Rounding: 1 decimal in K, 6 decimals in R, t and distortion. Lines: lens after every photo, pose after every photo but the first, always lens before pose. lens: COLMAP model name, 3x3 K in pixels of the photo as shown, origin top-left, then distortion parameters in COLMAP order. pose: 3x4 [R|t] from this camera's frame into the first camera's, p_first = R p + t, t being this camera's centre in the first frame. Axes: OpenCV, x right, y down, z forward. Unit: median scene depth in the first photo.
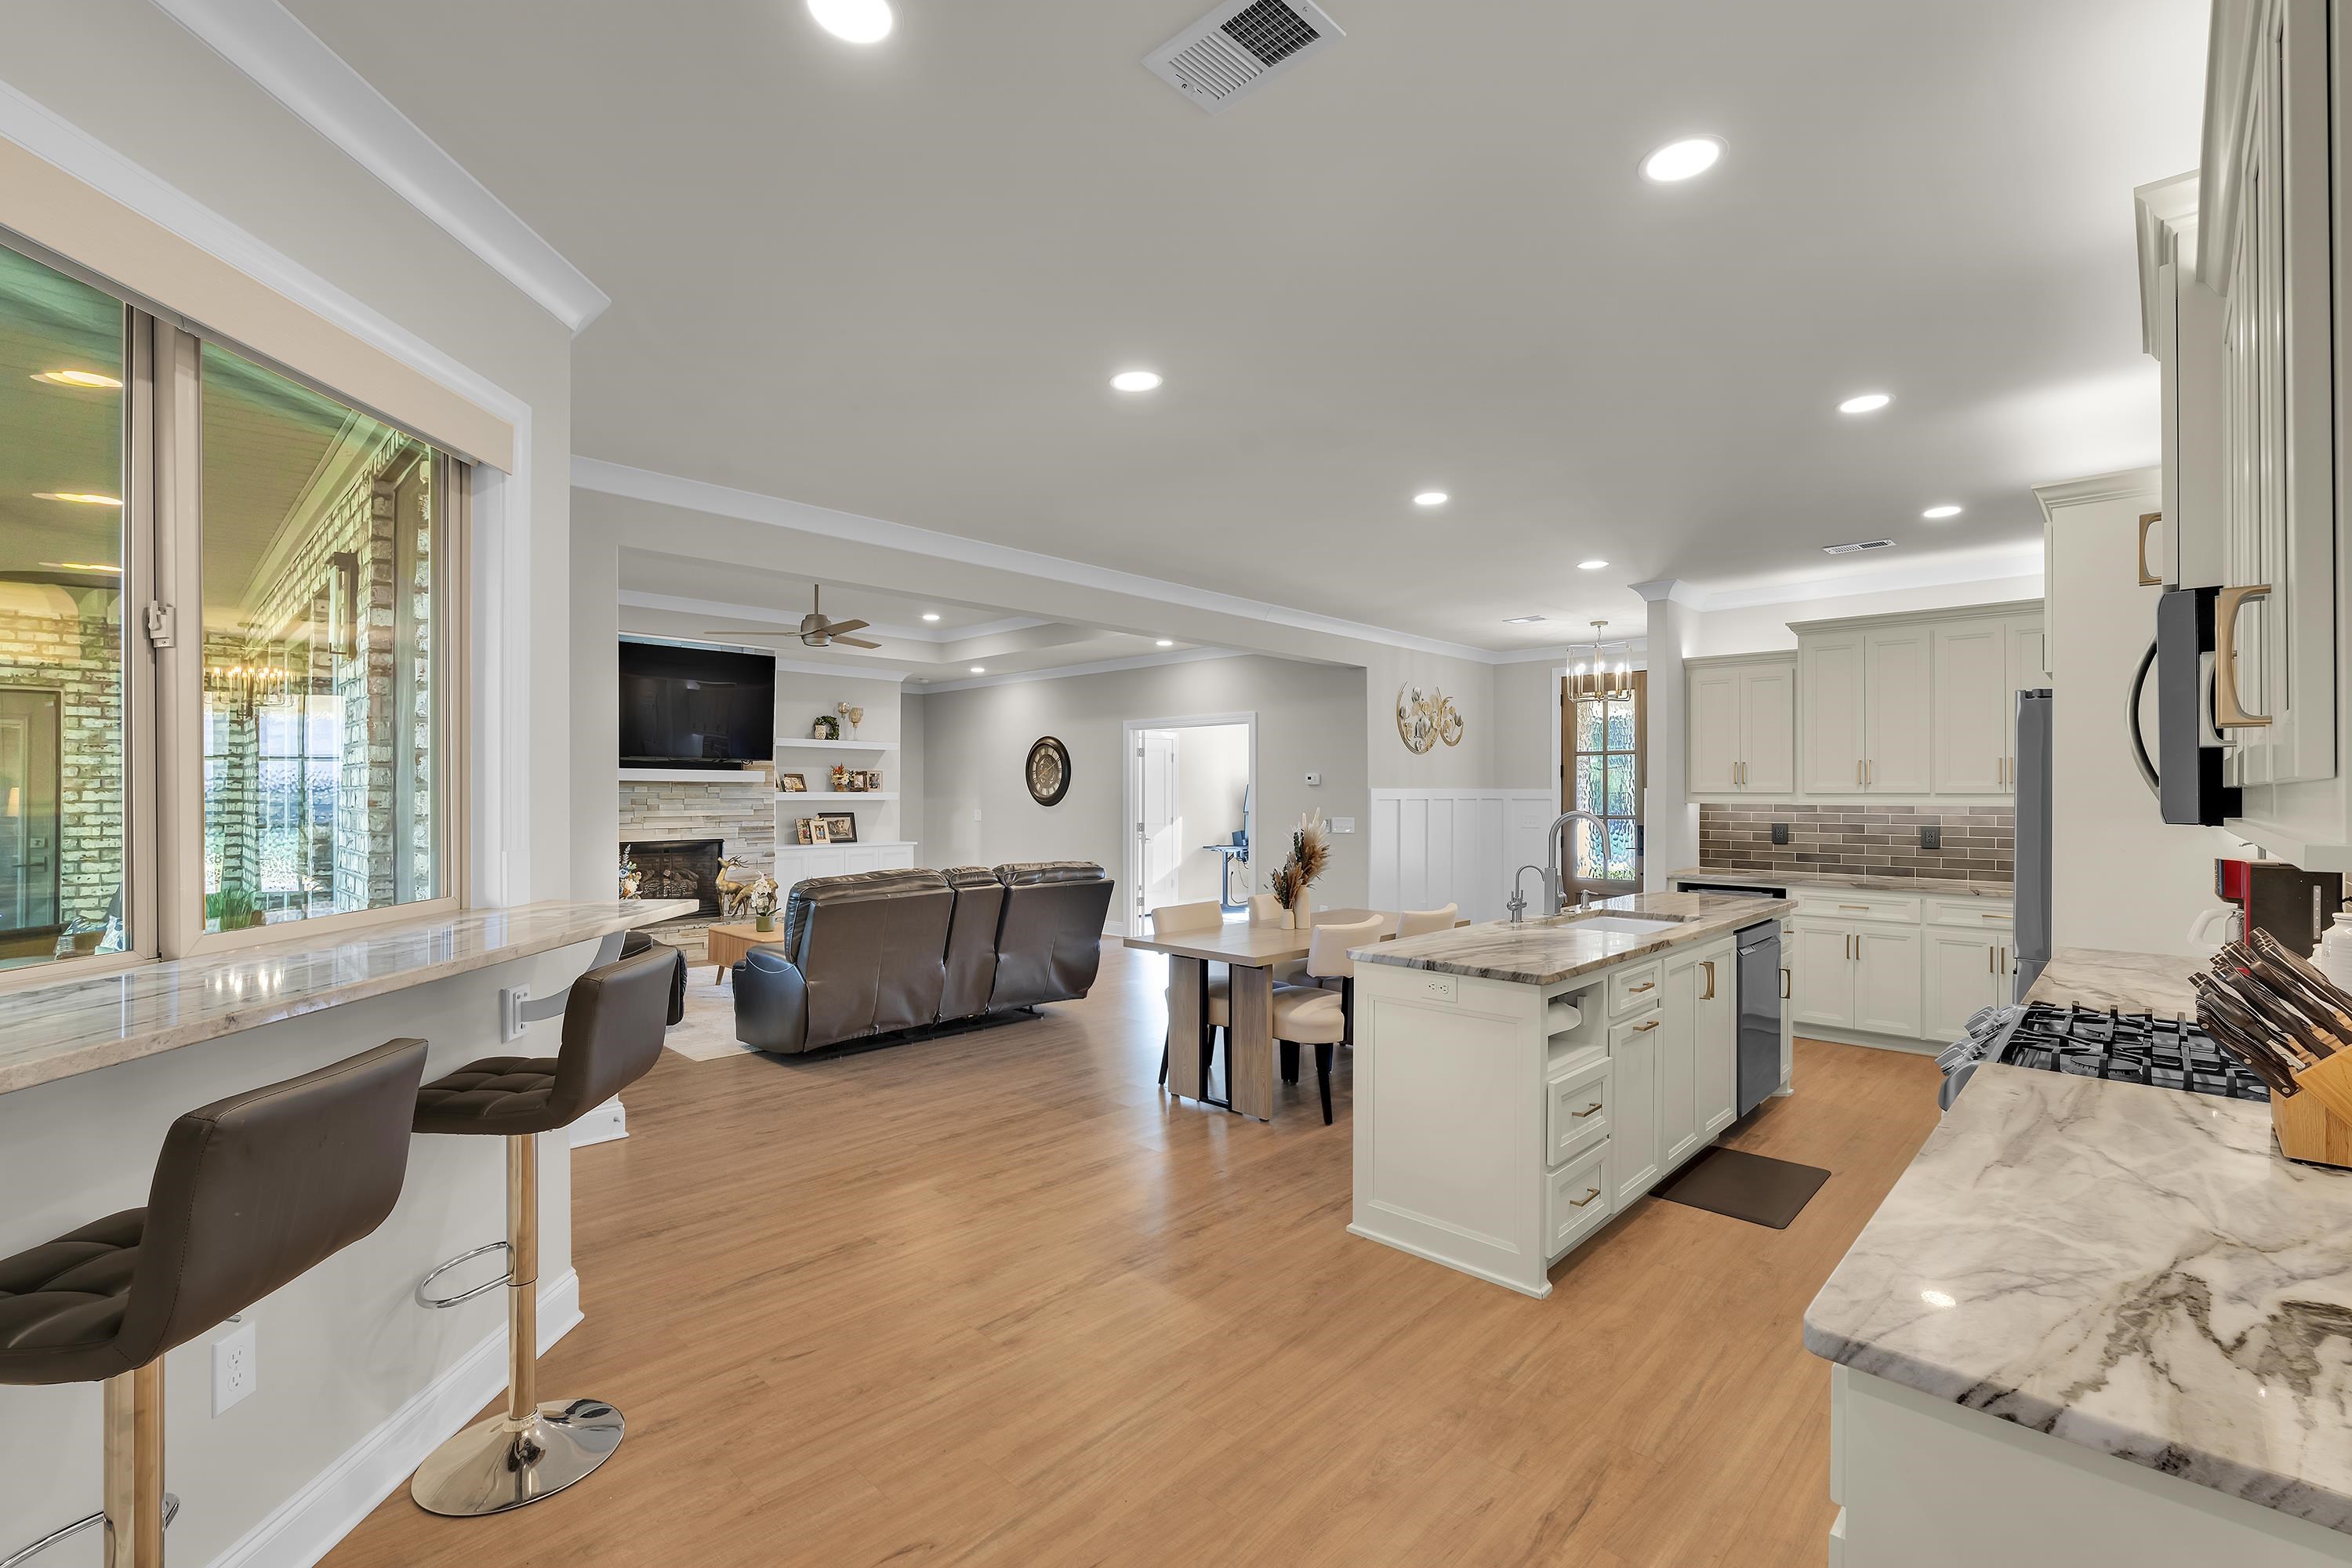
lens RADIAL K [[1023.6, 0, 1176.0], [0, 1023.6, 784.0], [0, 0, 1]] dist [-0.031534, -0.000039]
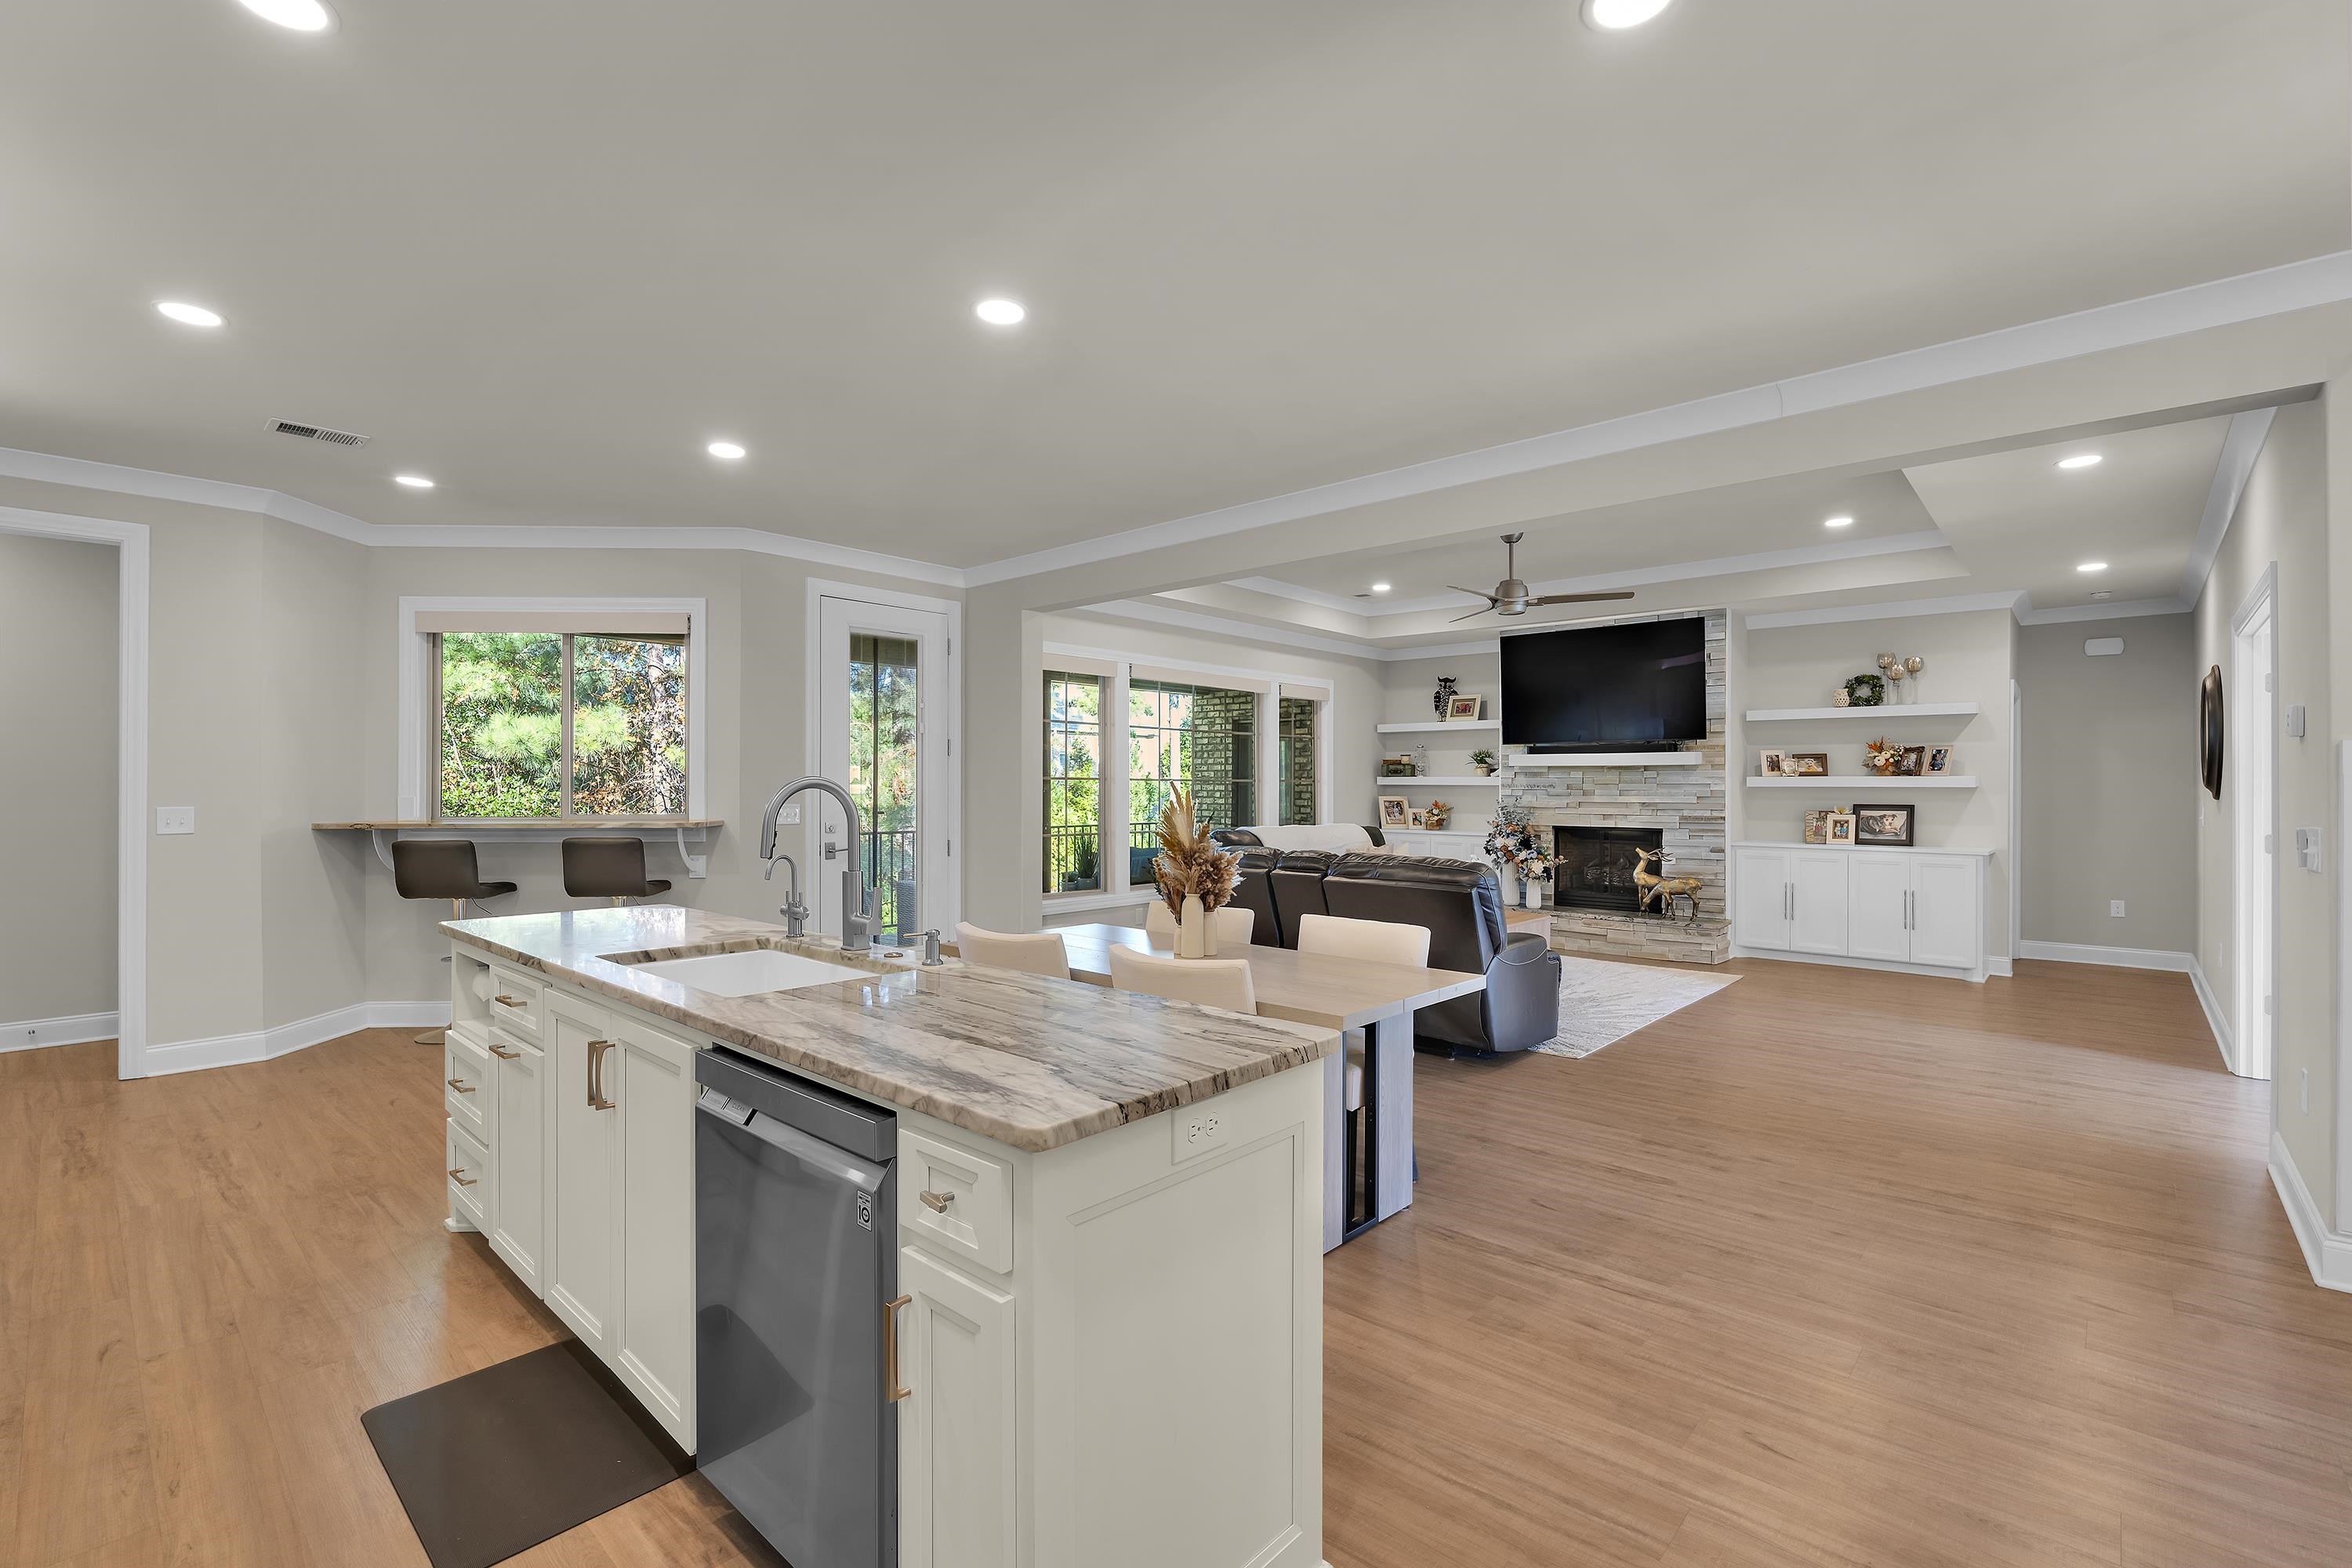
lens RADIAL K [[1042.6, 0, 1176.0], [0, 1042.6, 784.0], [0, 0, 1]] dist [-0.013486, -0.000019]
pose [[0.031775, -0.003404, -0.999489, 0.461461], [0.004903, 0.999983, -0.003250, 0.015441], [0.999483, -0.004797, 0.031791, 0.541616]]
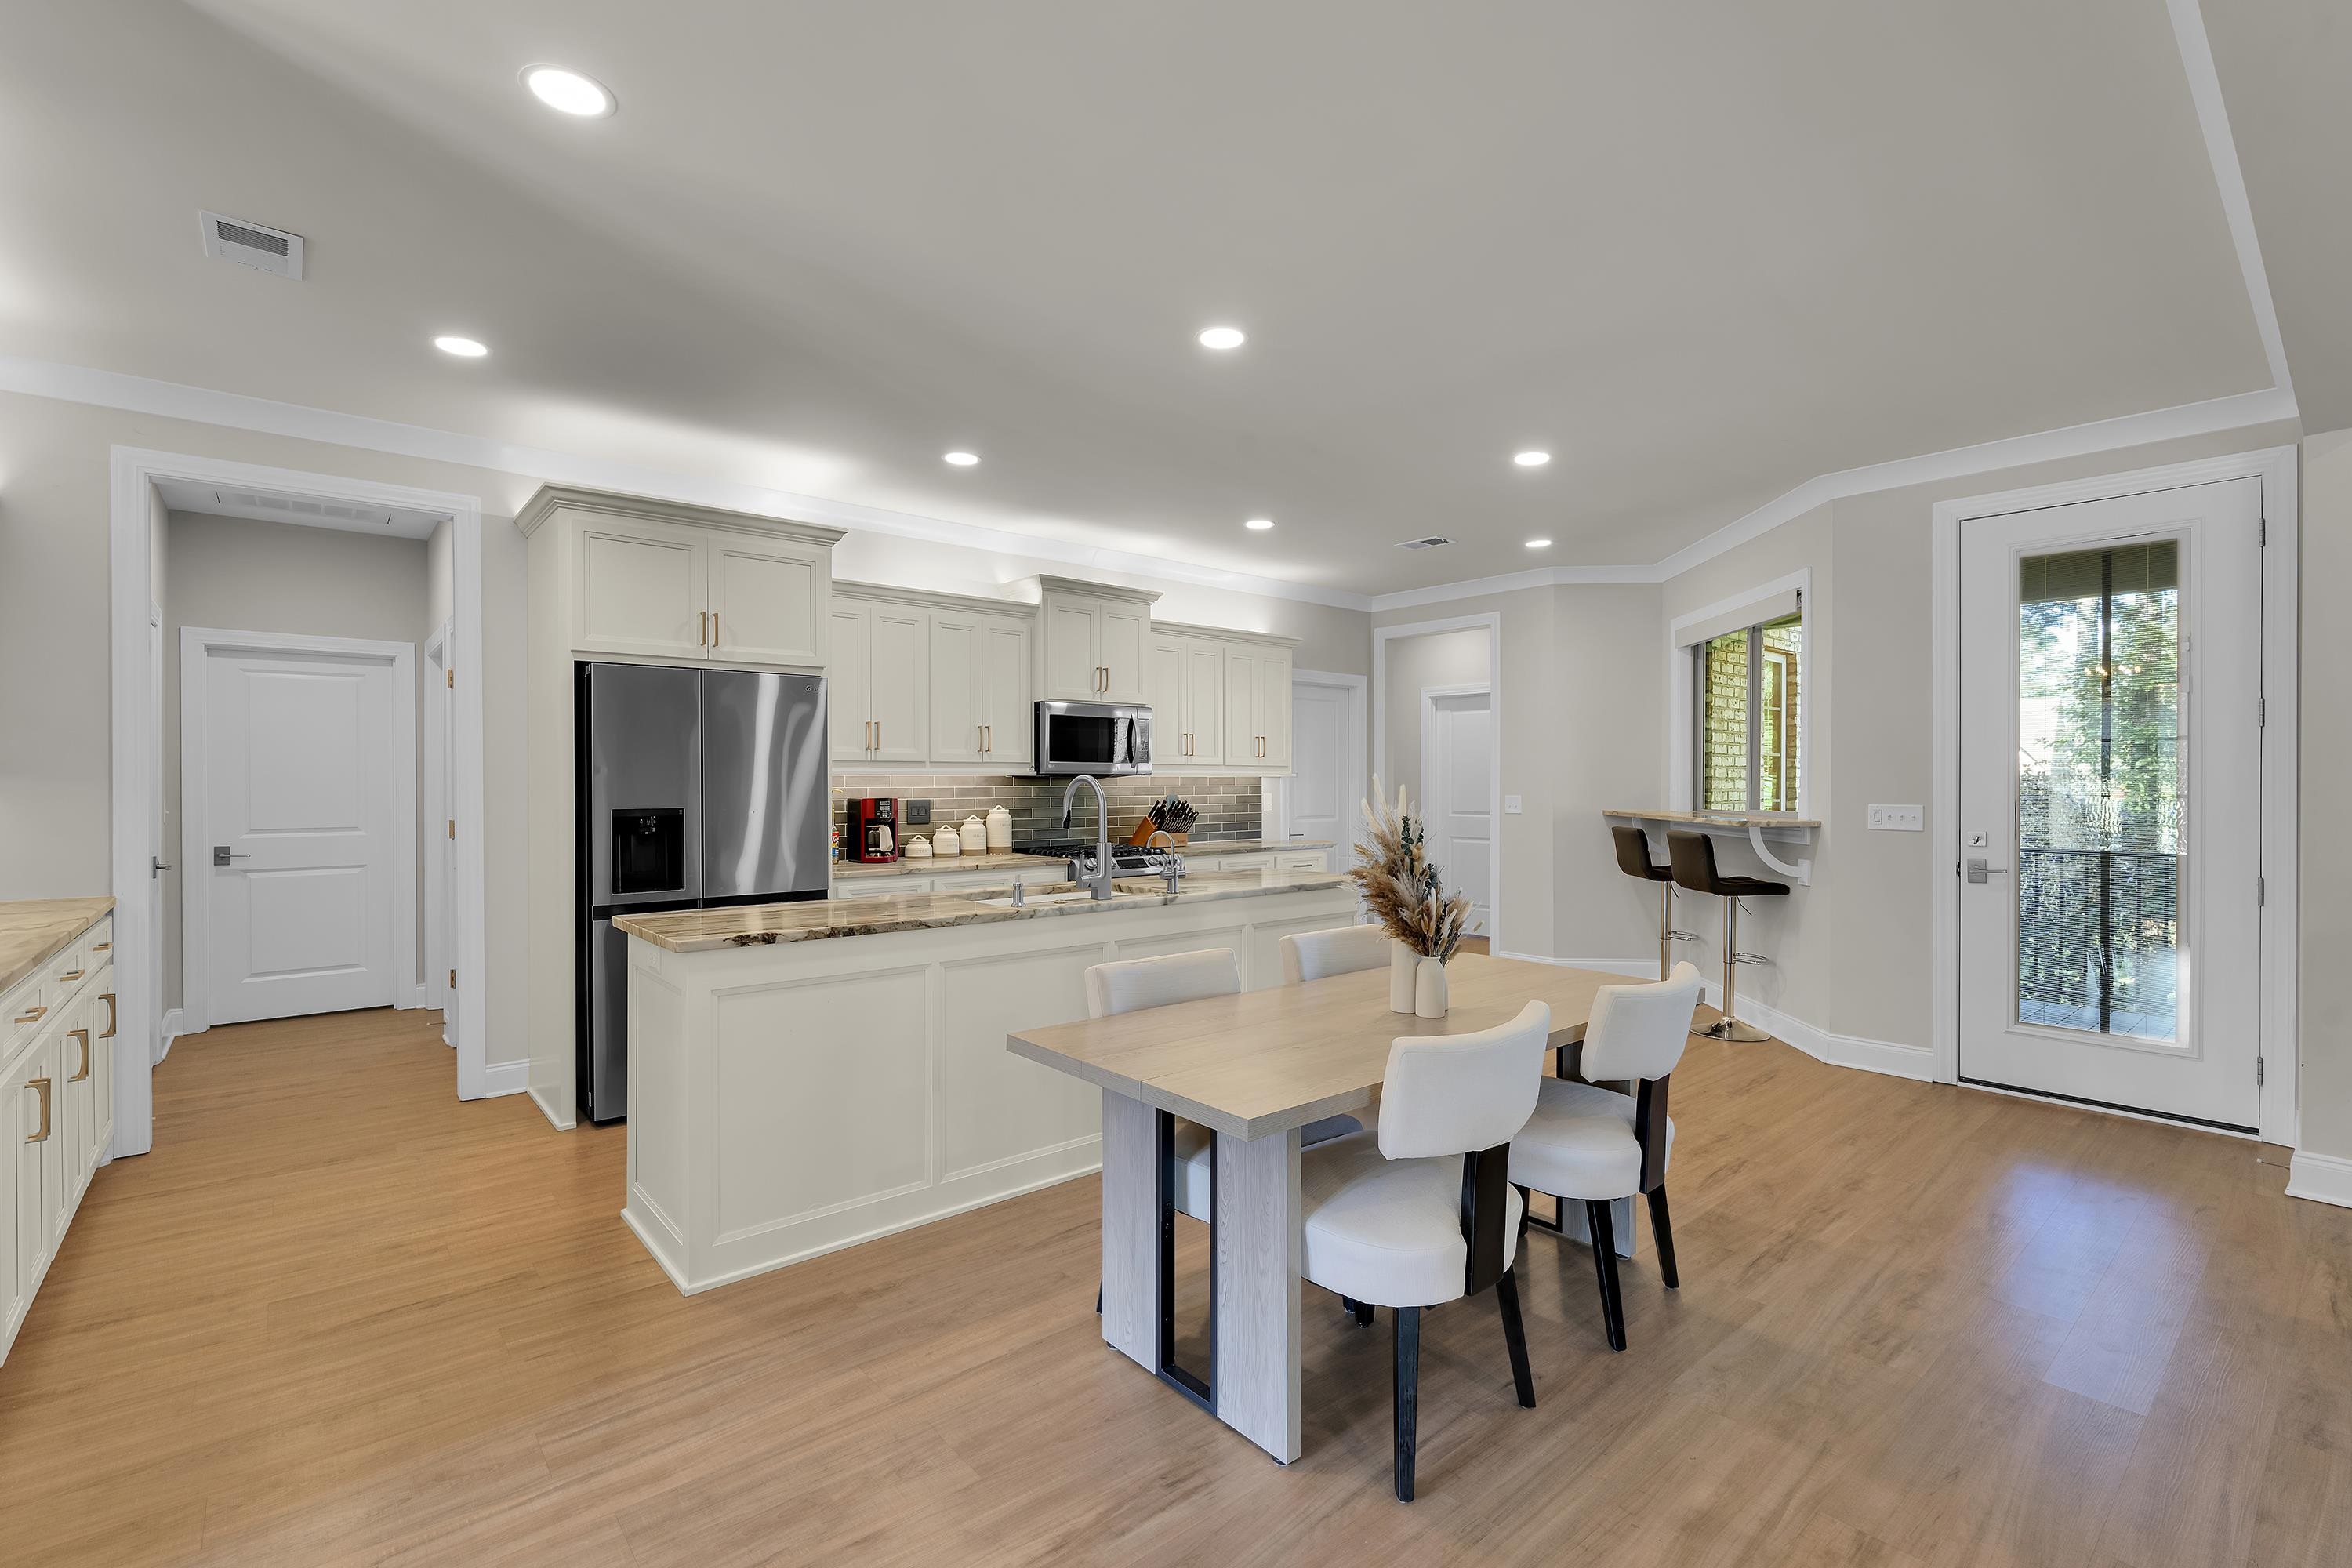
lens RADIAL K [[1042.6, 0, 1176.0], [0, 1042.6, 784.0], [0, 0, 1]] dist [-0.013486, -0.000019]
pose [[-0.995572, -0.003092, 0.093948, 0.106136], [-0.003435, 0.999988, -0.003488, 0.017827], [-0.093936, -0.003795, -0.995571, 0.853892]]
